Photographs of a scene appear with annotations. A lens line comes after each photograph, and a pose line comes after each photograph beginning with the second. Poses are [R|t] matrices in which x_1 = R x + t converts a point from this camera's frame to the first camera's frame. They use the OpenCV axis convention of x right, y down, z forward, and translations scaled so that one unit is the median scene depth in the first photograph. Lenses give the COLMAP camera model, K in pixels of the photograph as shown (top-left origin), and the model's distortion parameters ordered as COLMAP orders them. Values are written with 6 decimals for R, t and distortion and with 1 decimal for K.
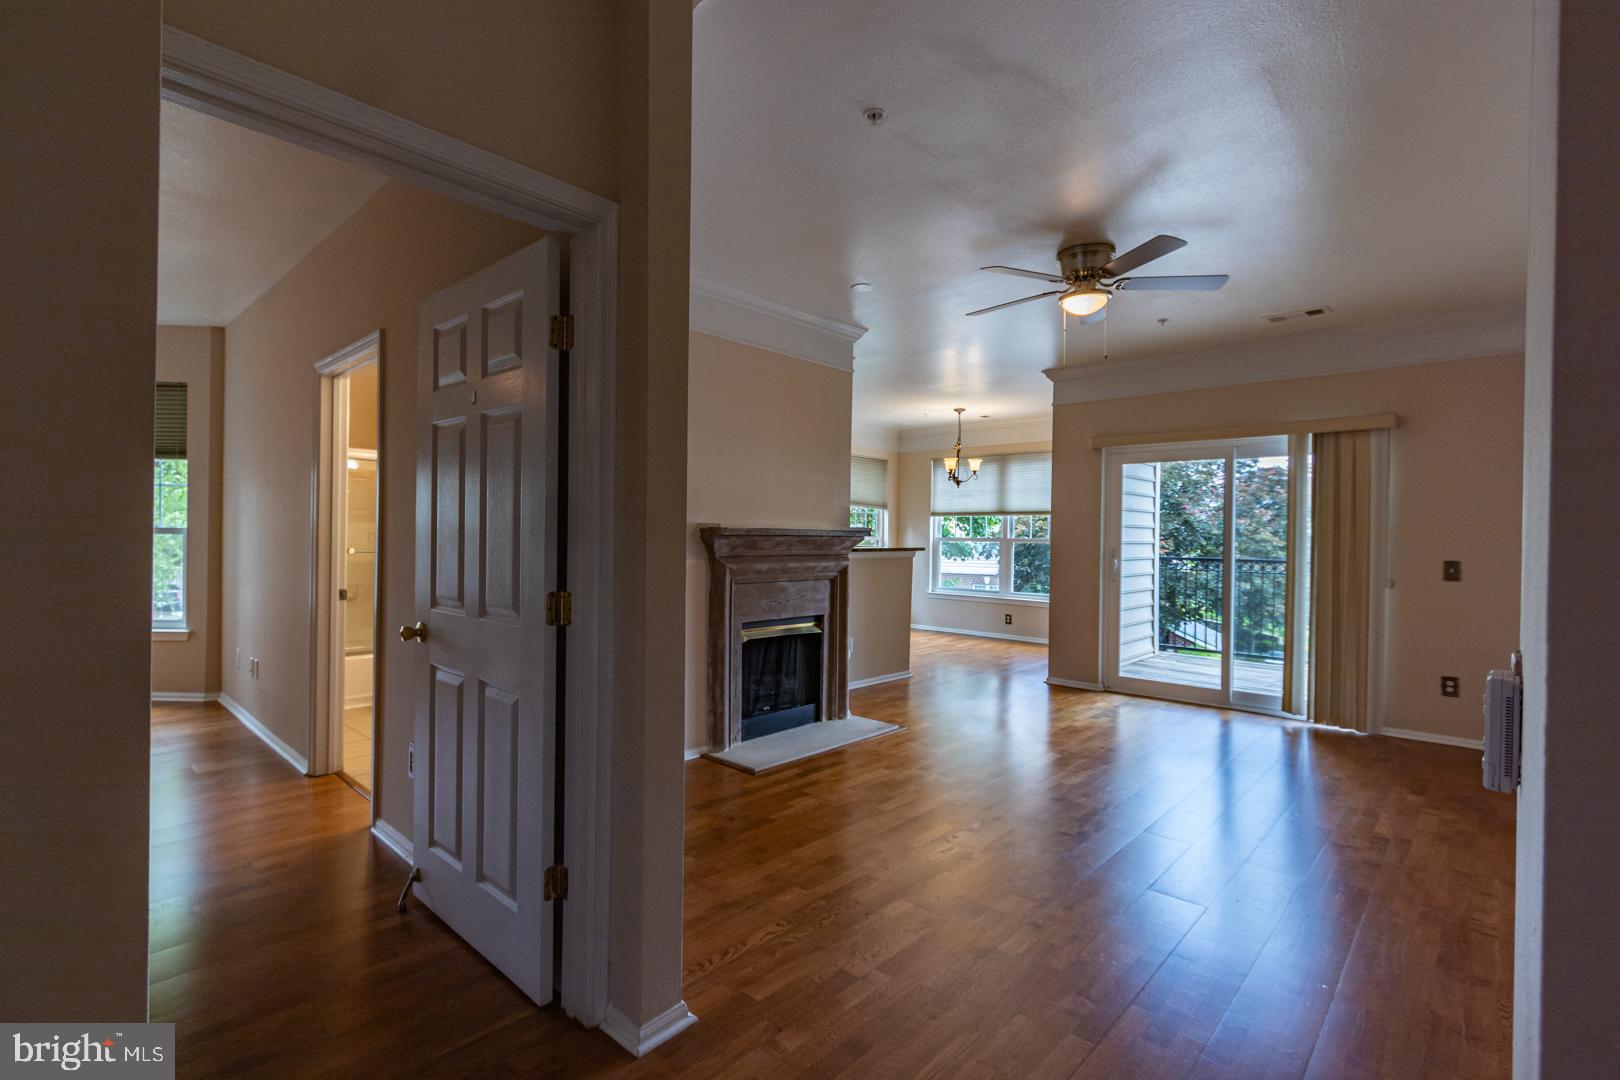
lens RADIAL K [[746.3, 0, 780.6], [0, 746.3, 541.9], [0, 0, 1]] dist [0.002486, 0.000551]
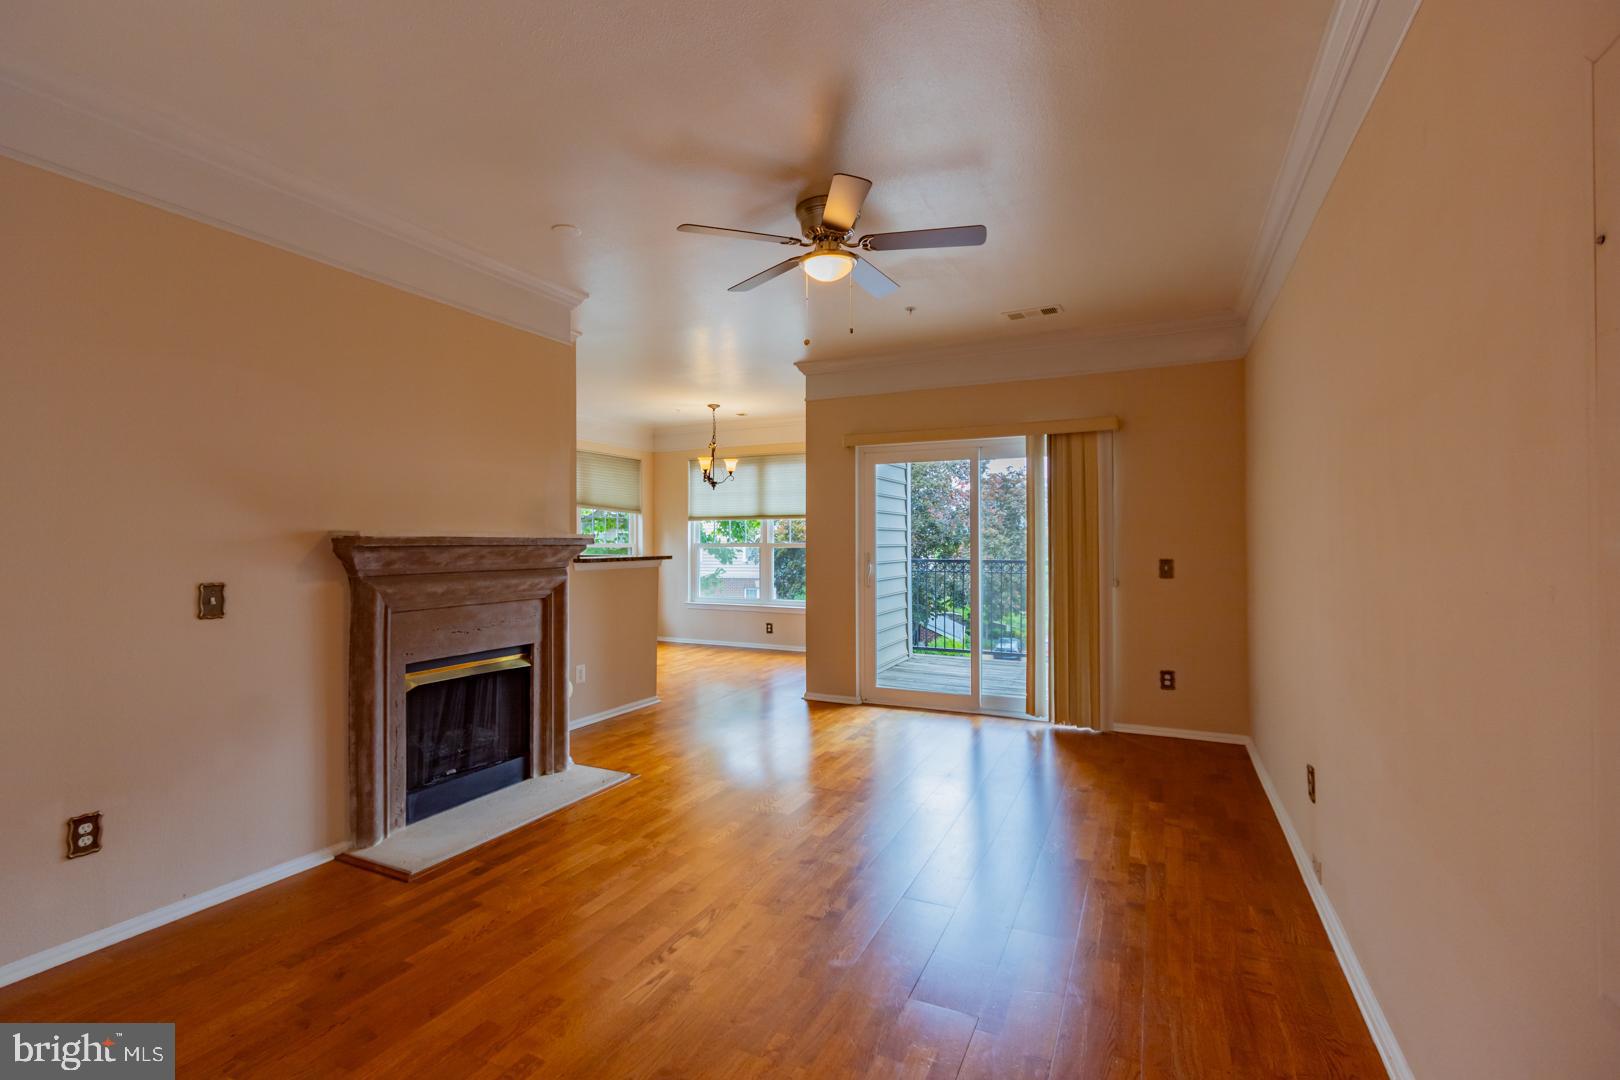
lens RADIAL K [[746.3, 0, 780.6], [0, 746.3, 541.9], [0, 0, 1]] dist [0.002486, 0.000551]
pose [[0.955818, -0.015552, 0.293549, 0.076722], [0.017860, 0.999827, -0.005183, -0.002373], [-0.293417, 0.010197, 0.955930, 0.156834]]
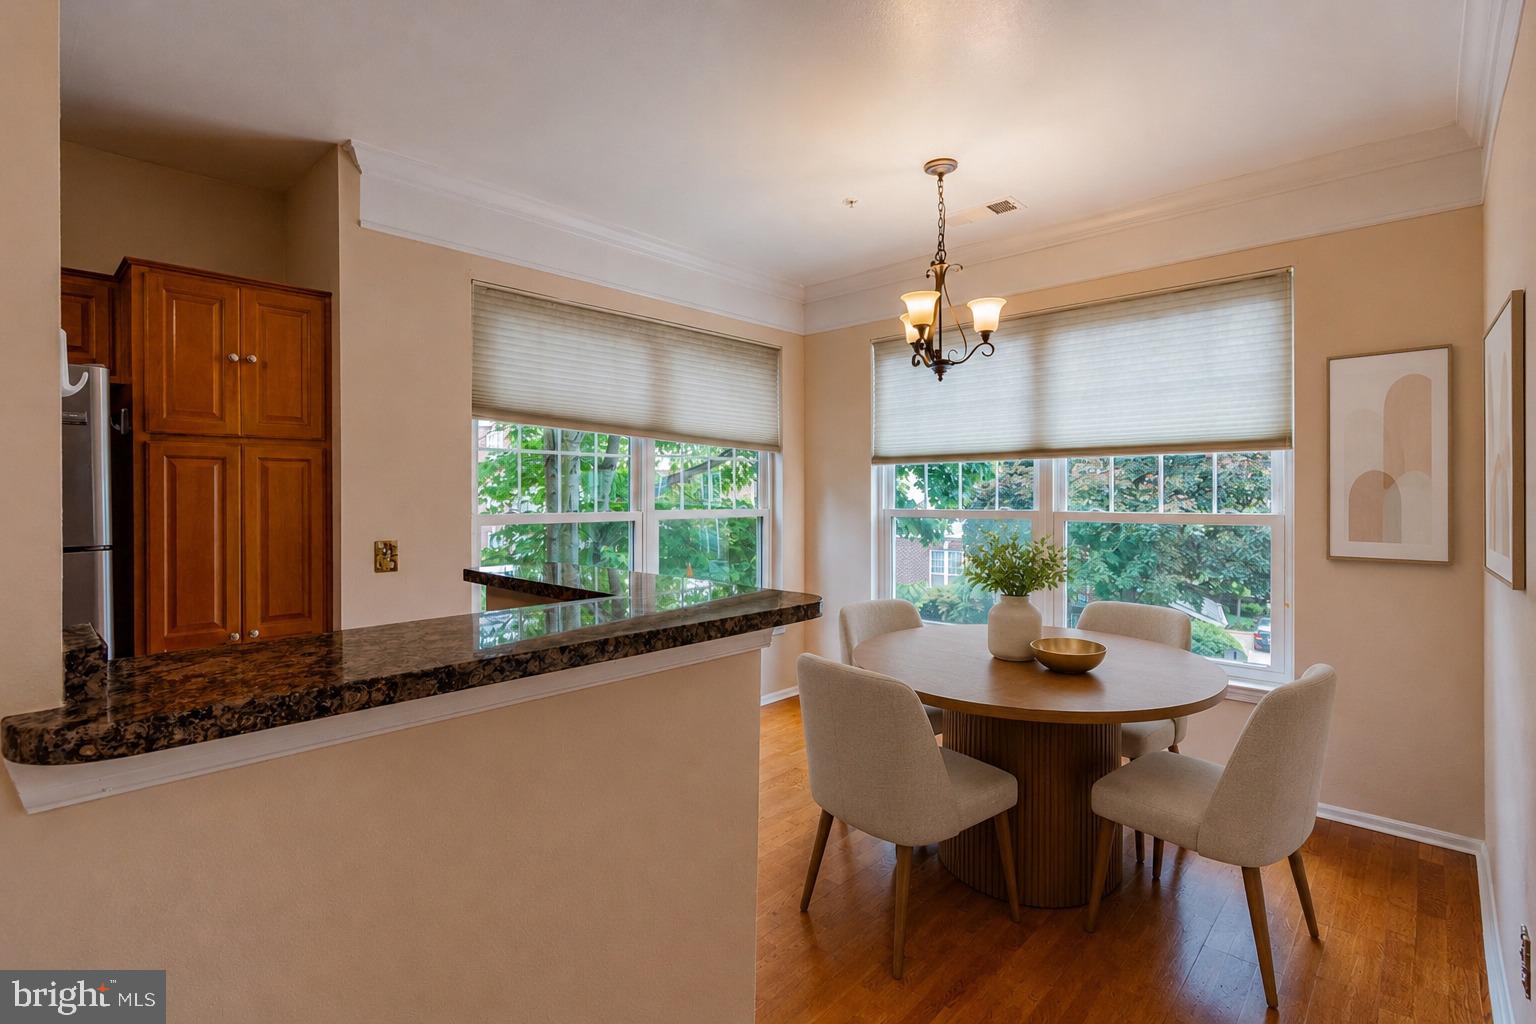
lens RADIAL K [[730.5, 0, 780.4], [0, 730.5, 506.1], [0, 0, 1]] dist [0.000476, -0.000065]
pose [[0.997989, -0.015556, 0.061454, 0.238102], [0.015268, 0.999870, 0.005150, -0.024818], [-0.061526, -0.004201, 0.998097, 1.126420]]
